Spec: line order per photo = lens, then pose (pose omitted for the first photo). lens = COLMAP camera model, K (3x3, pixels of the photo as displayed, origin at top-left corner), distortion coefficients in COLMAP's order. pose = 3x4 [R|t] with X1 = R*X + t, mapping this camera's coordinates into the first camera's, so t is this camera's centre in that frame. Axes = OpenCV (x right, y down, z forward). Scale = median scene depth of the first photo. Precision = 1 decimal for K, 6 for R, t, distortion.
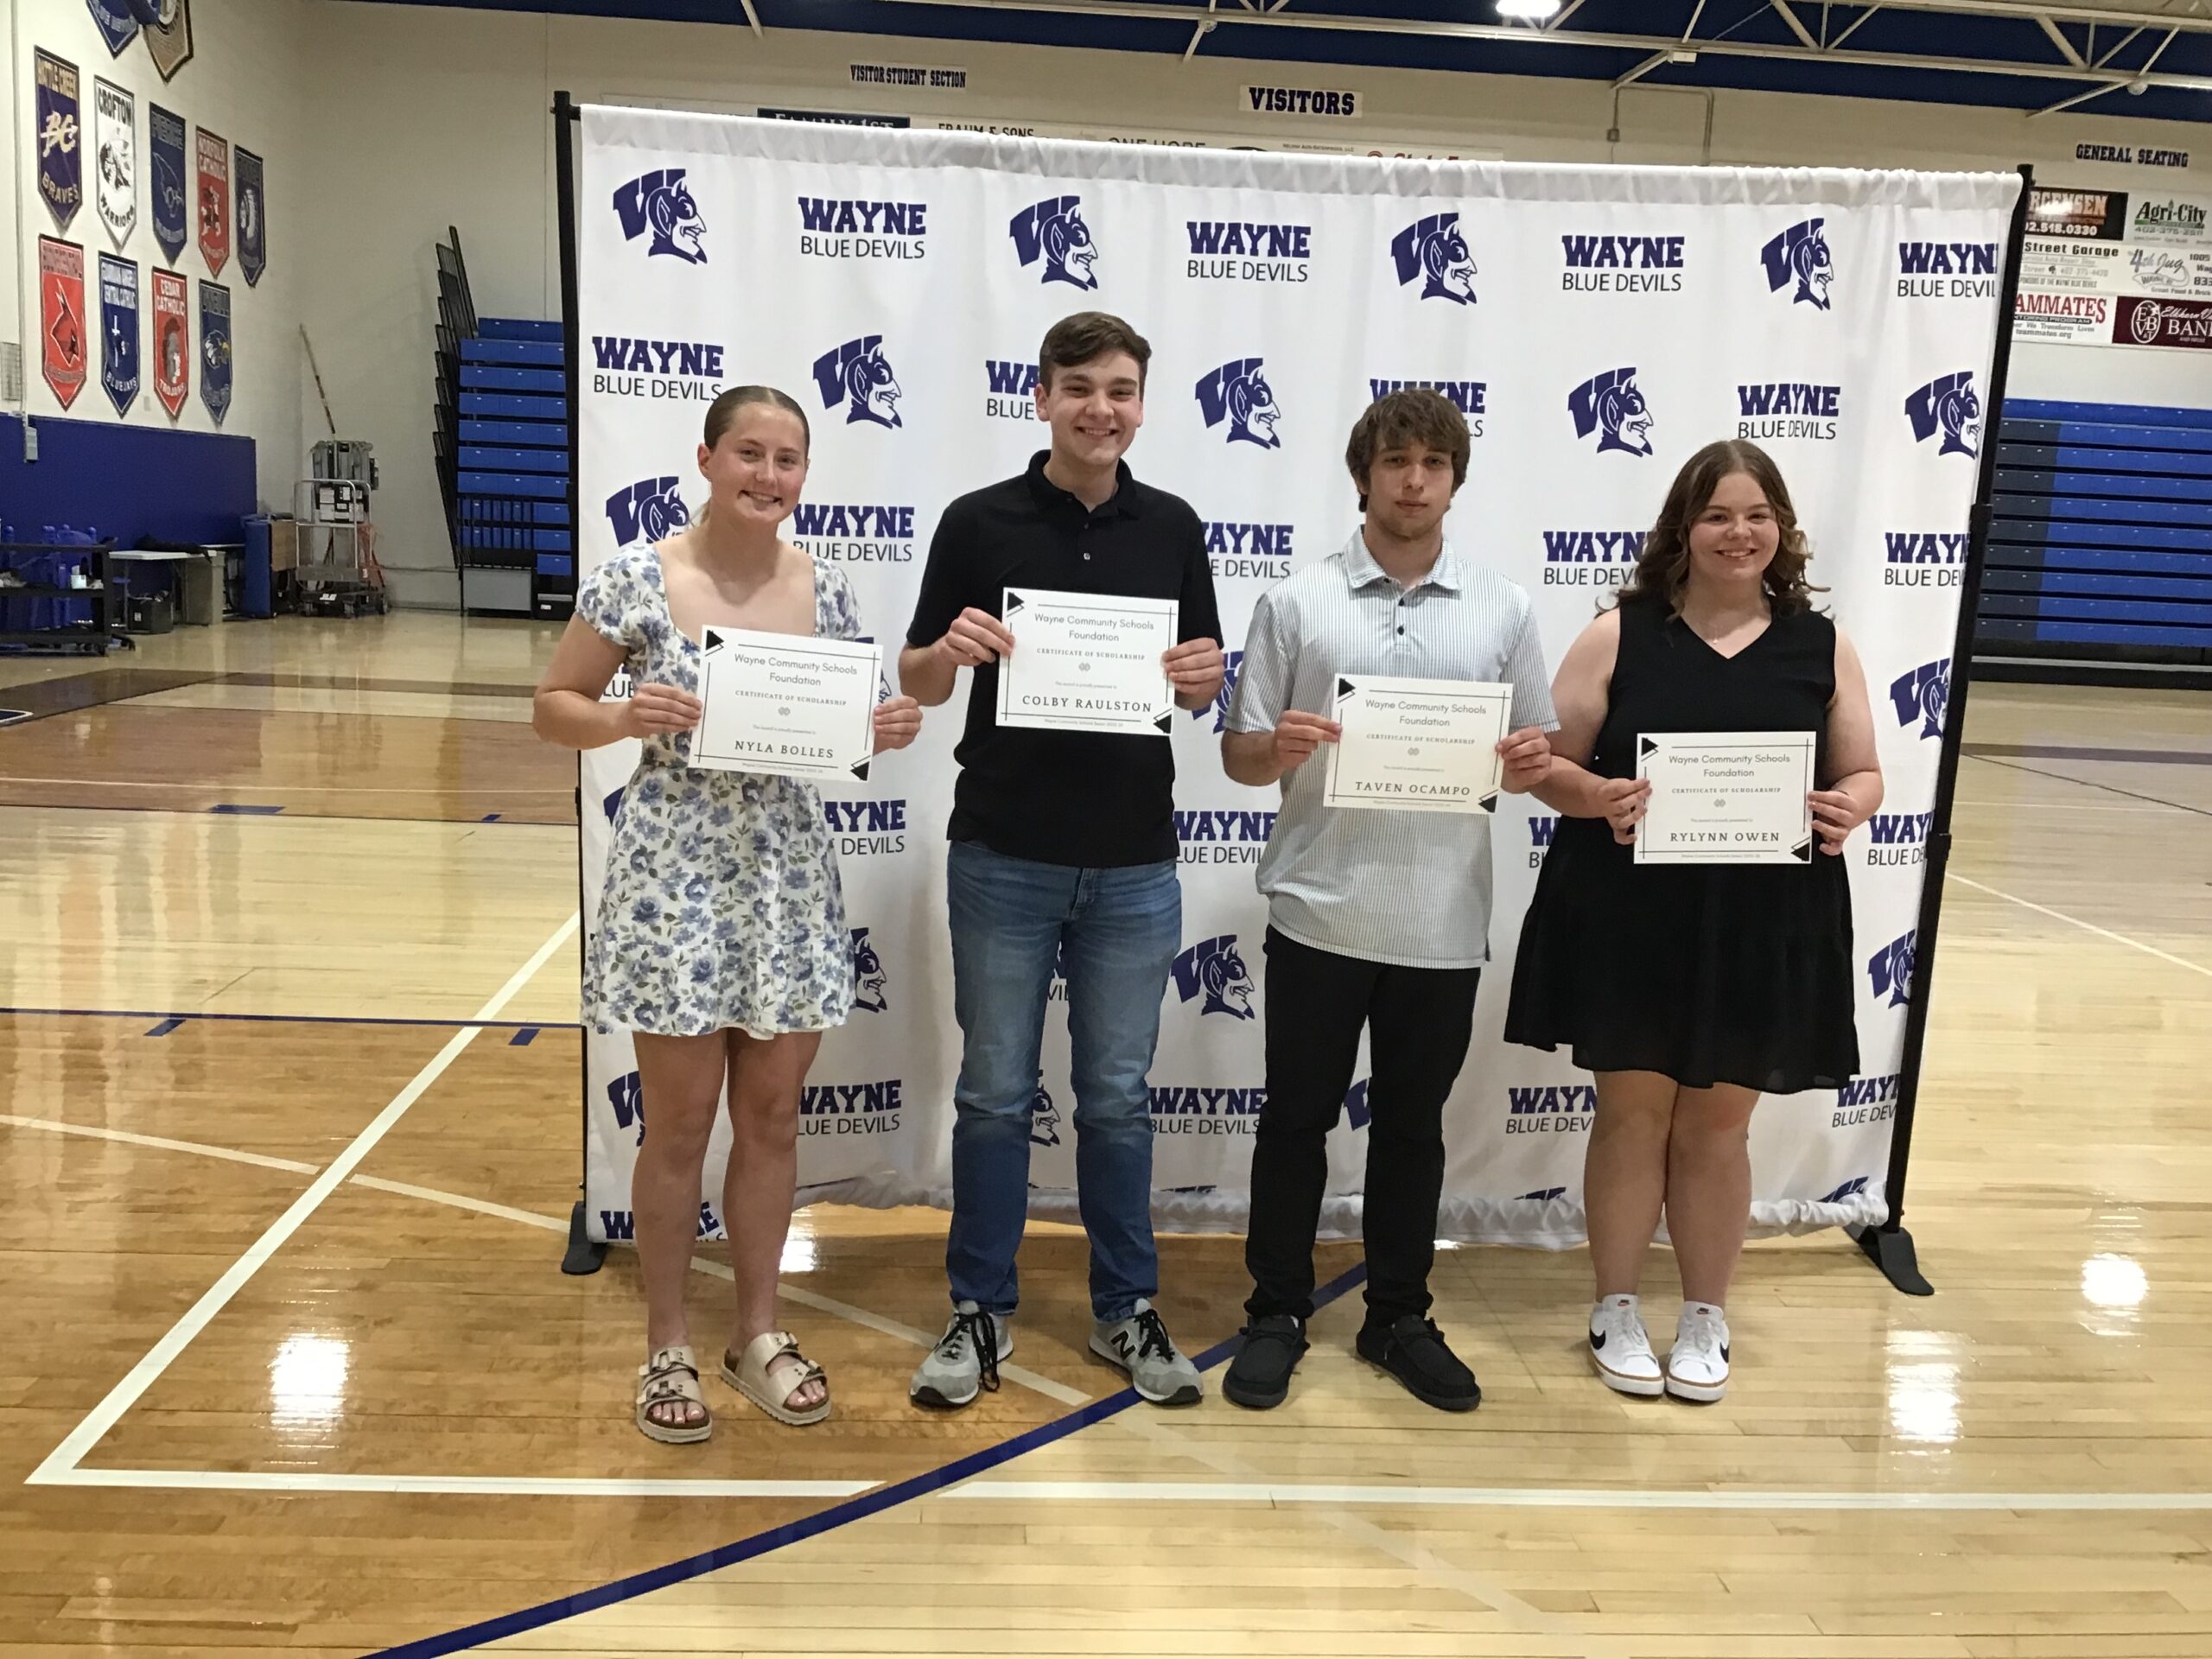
lens RADIAL K [[2008.9, 0, 1103.8], [0, 2008.9, 832.2], [0, 0, 1]] dist [0.074651, -0.144753]
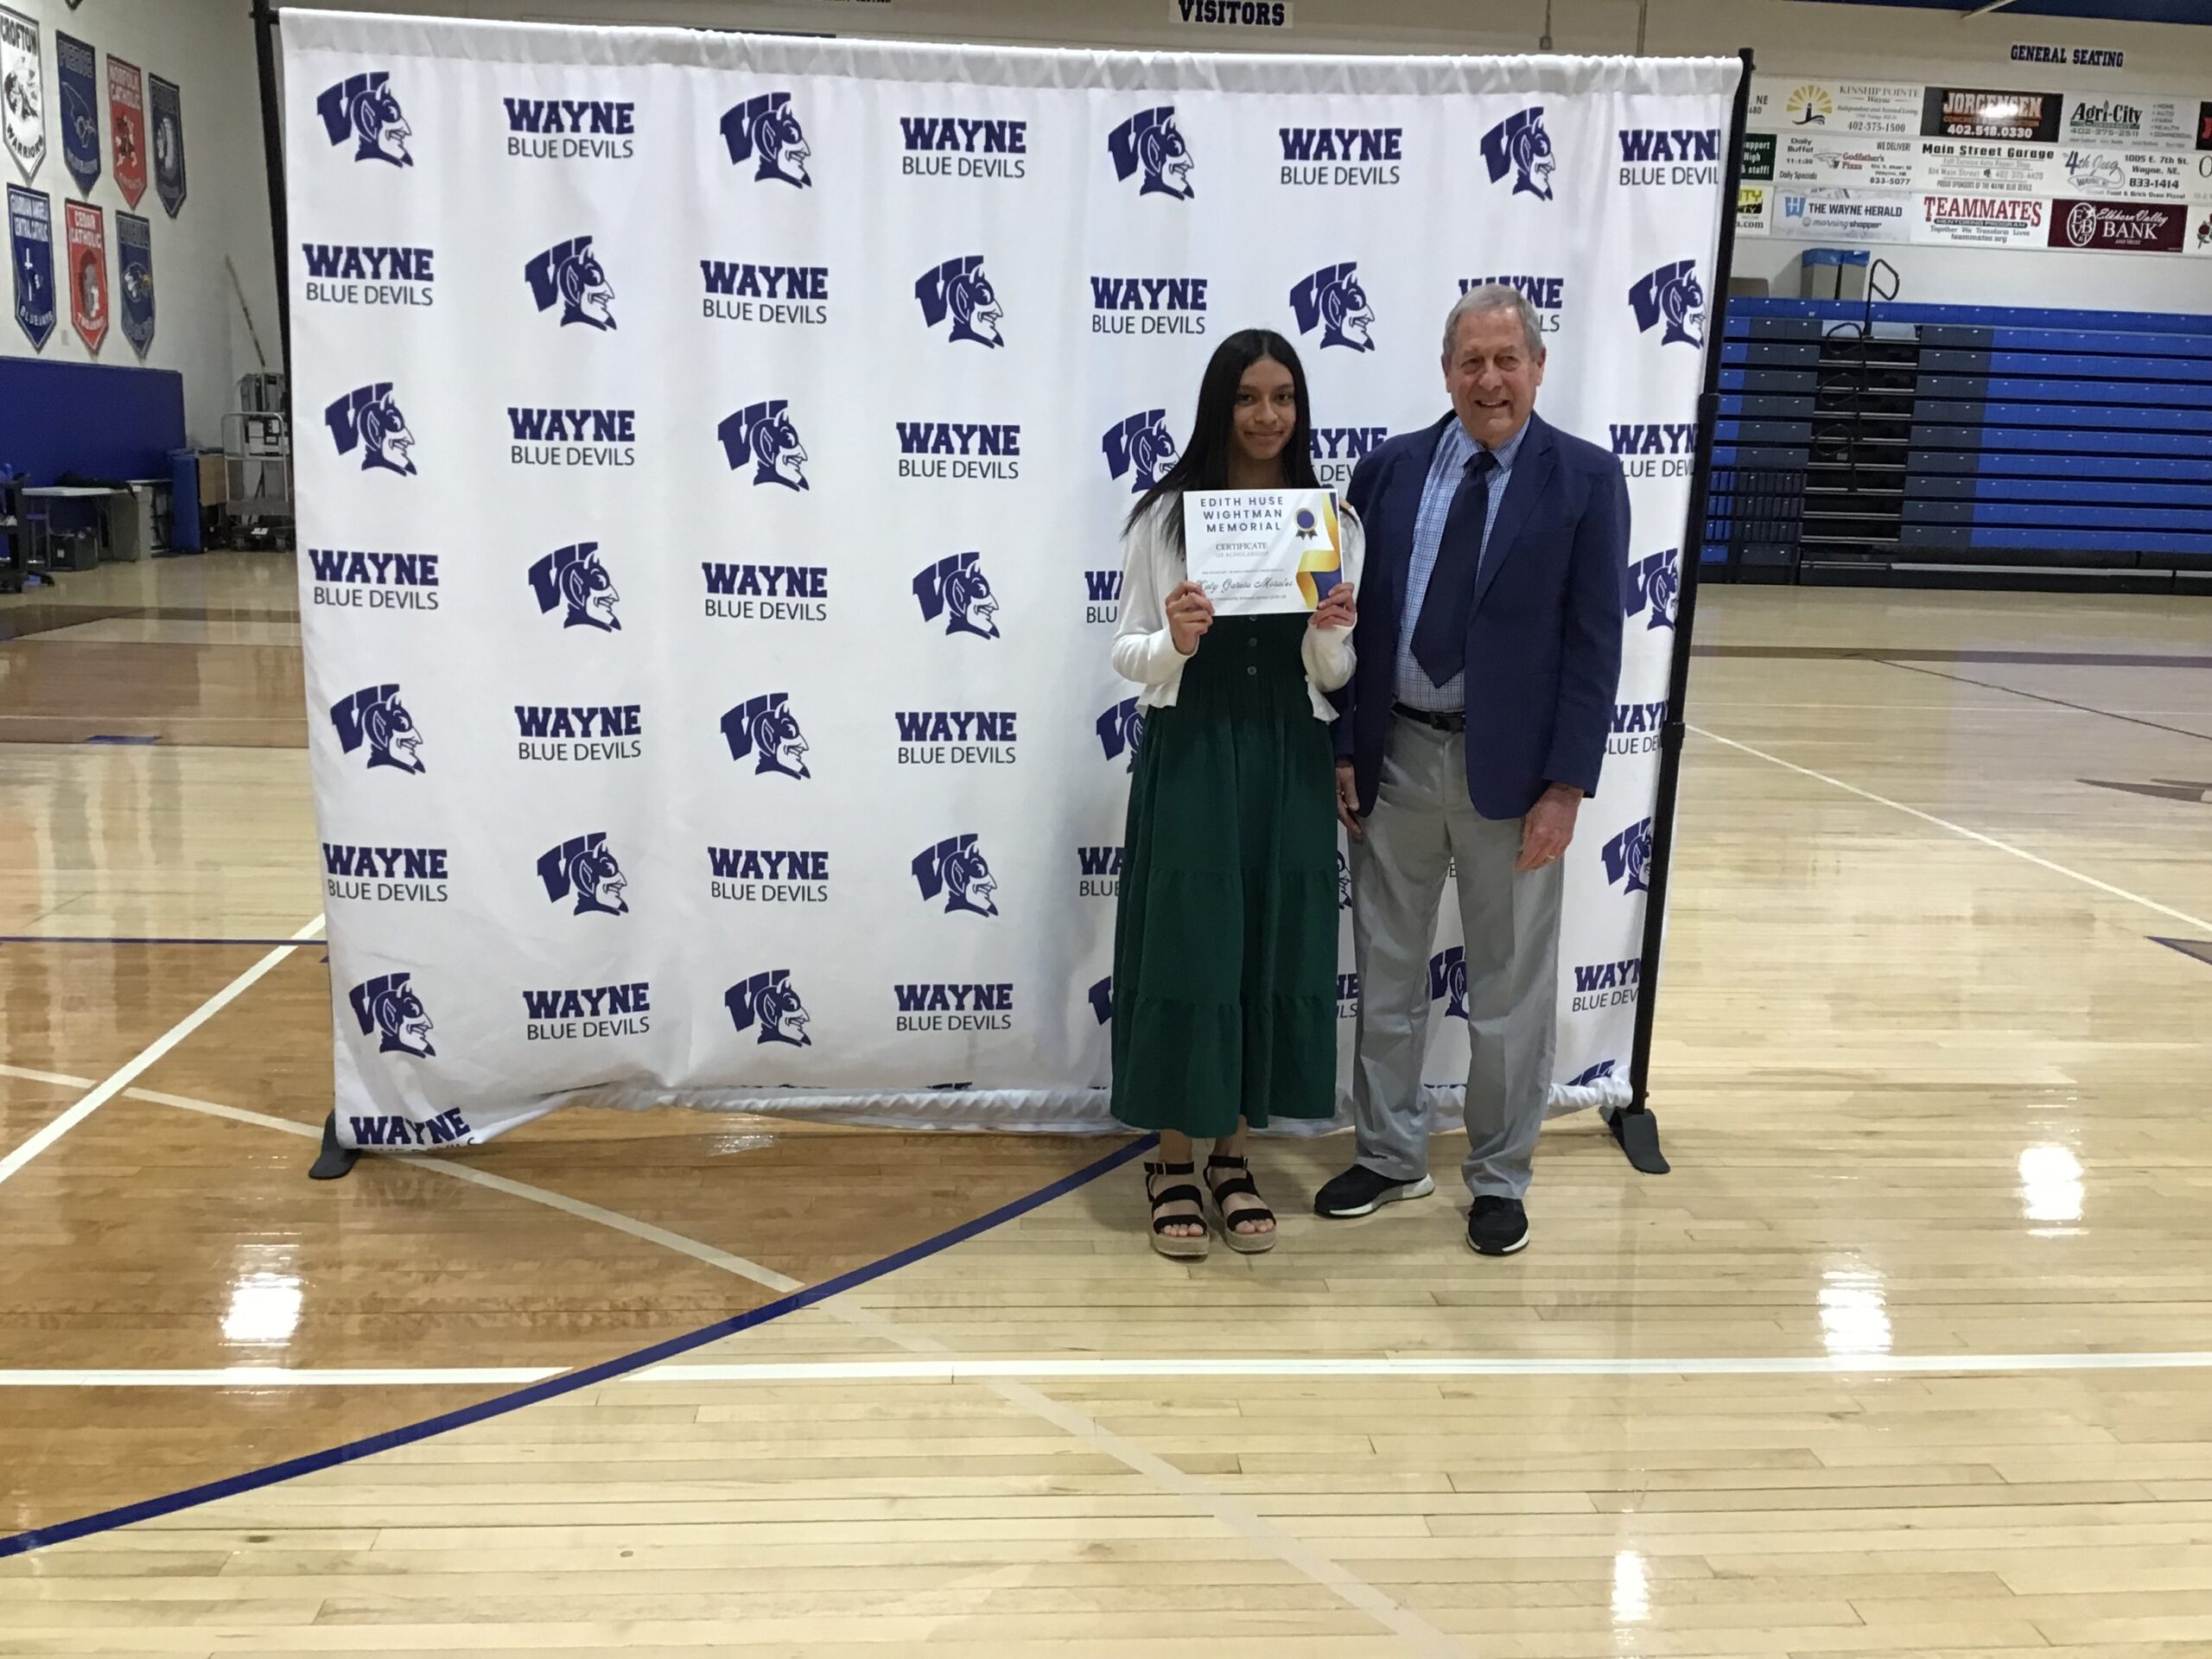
lens RADIAL K [[1991.8, 0, 1102.7], [0, 1991.8, 832.1], [0, 0, 1]] dist [0.103658, -0.194391]
pose [[0.999822, -0.017607, 0.006756, 0.122508], [0.017347, 0.999170, 0.036846, 0.014196], [-0.007399, -0.036722, 0.999298, -0.005647]]
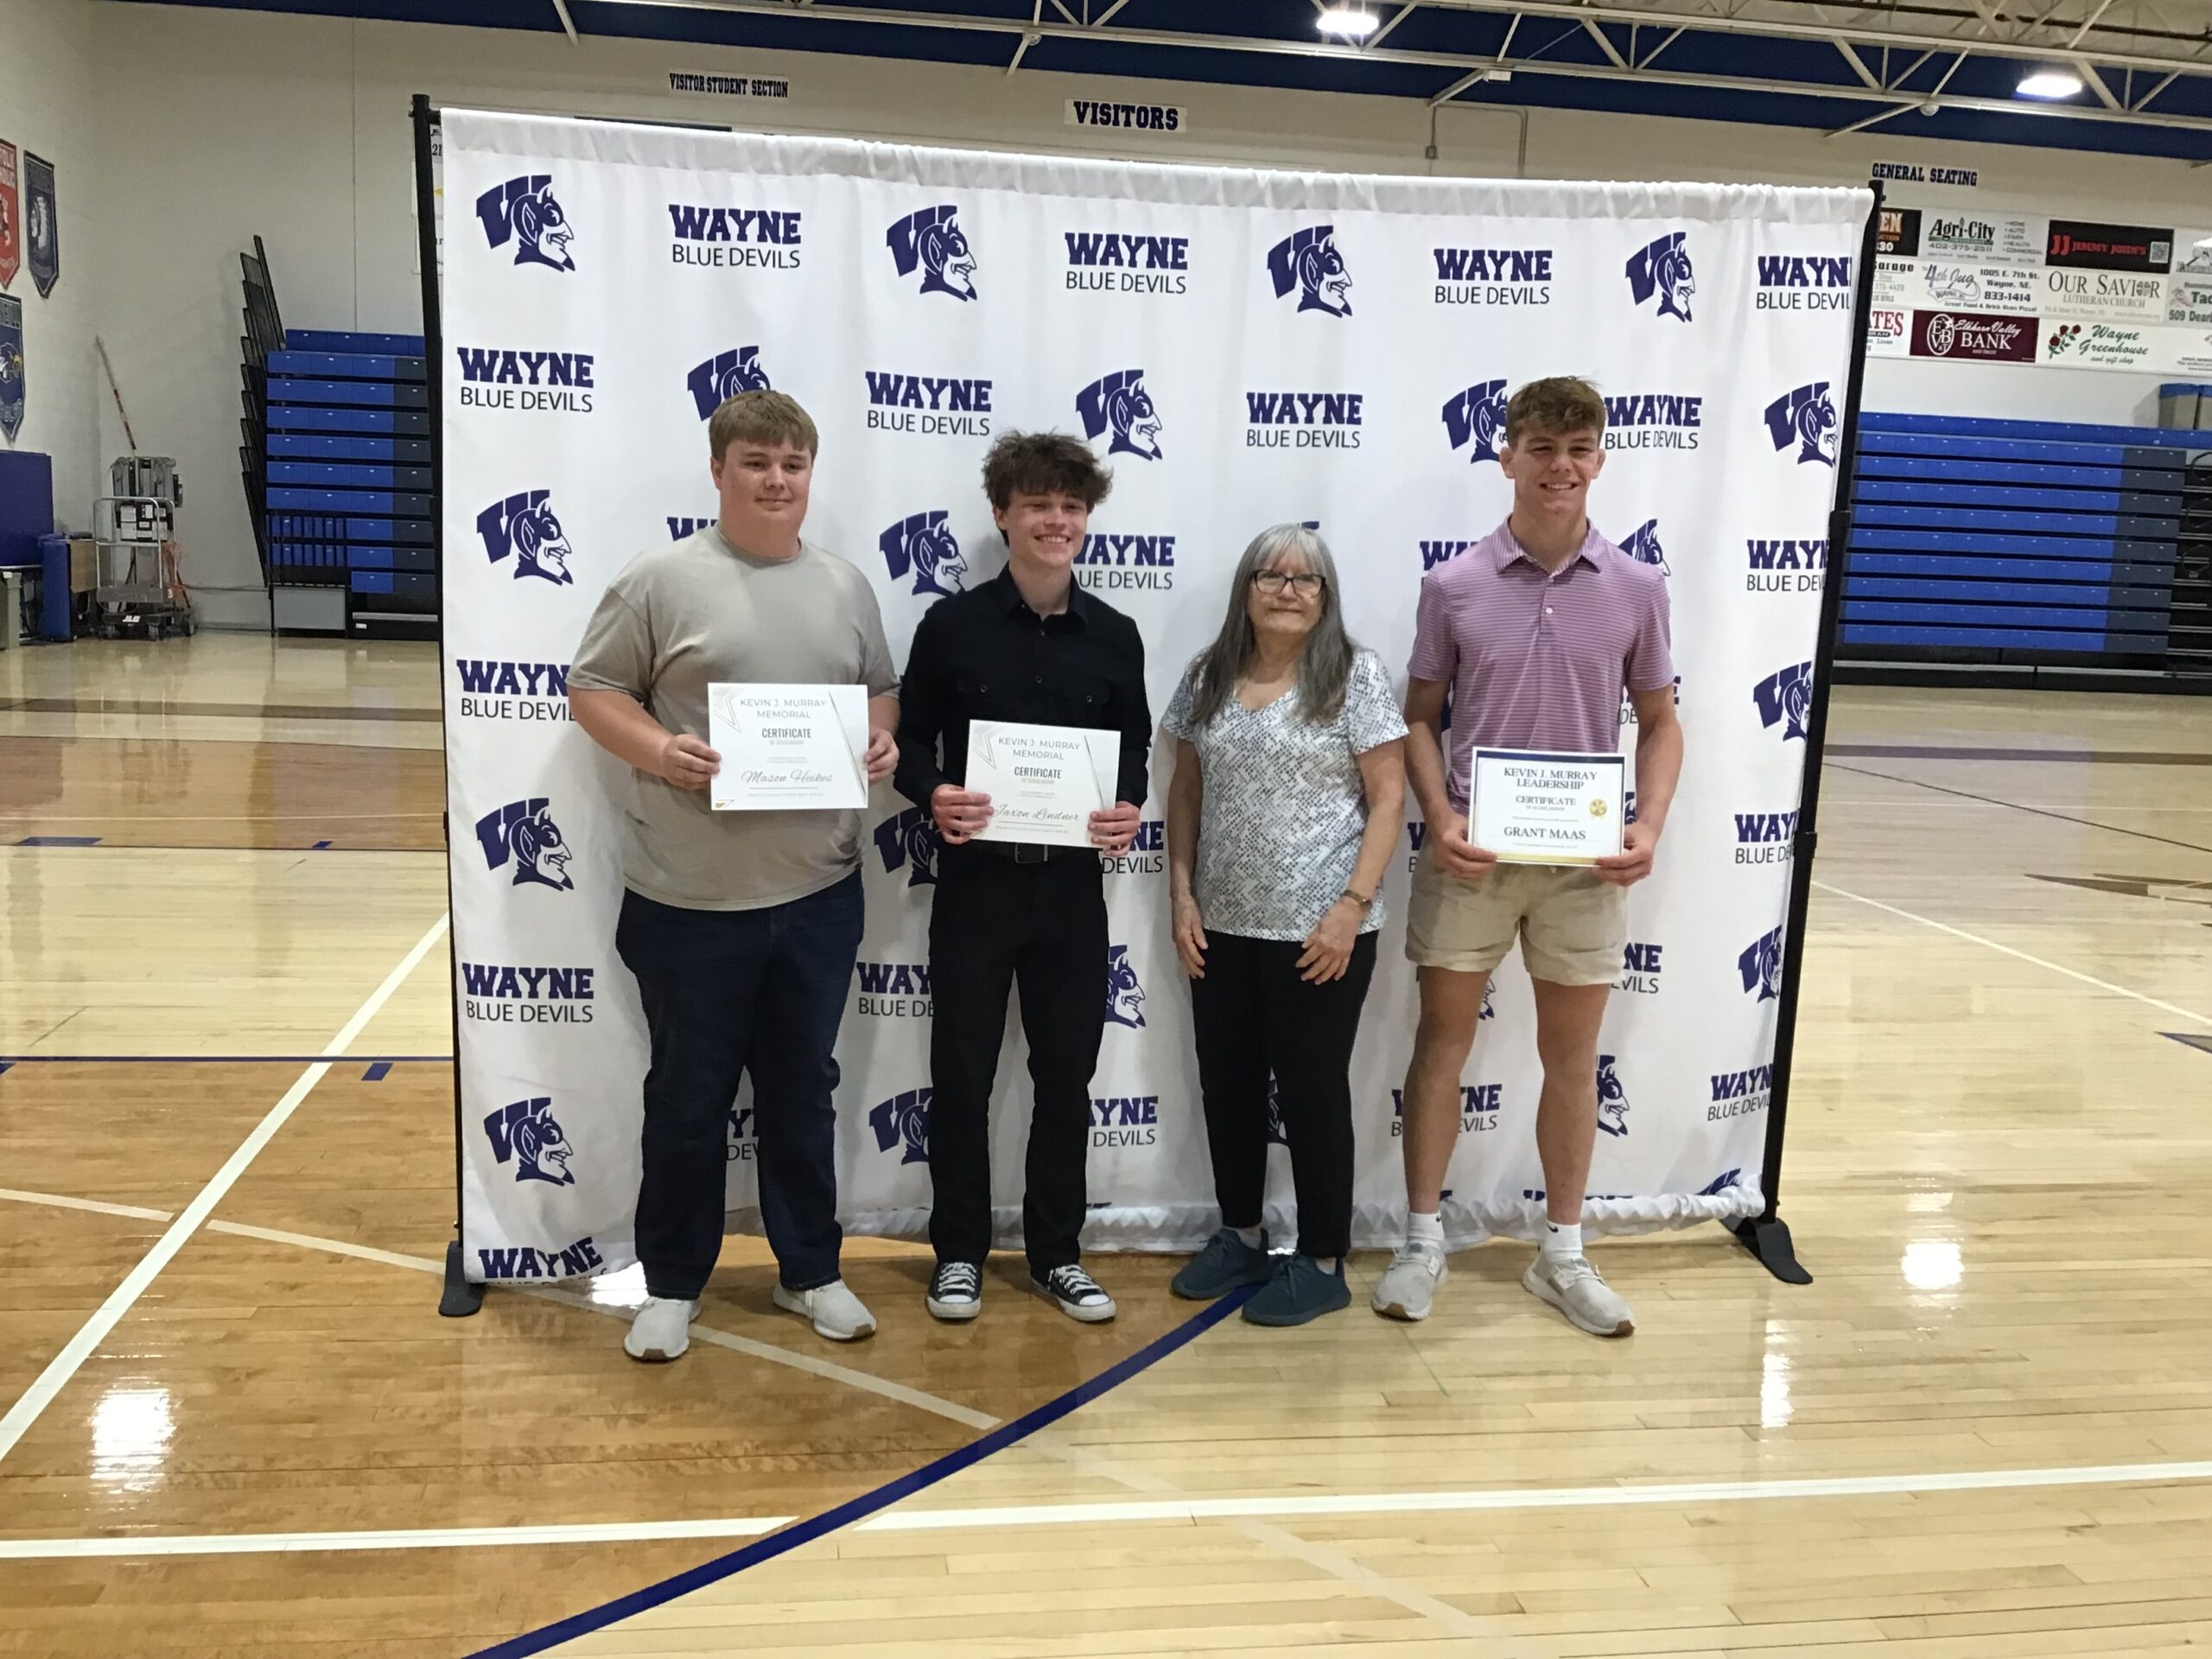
lens RADIAL K [[2002.2, 0, 1100.1], [0, 2002.2, 833.9], [0, 0, 1]] dist [0.123951, -0.271471]
pose [[0.996435, -0.019443, 0.082087, -0.027876], [0.019896, 0.999791, -0.004704, -0.000929], [-0.081979, 0.006320, 0.996614, 0.008177]]
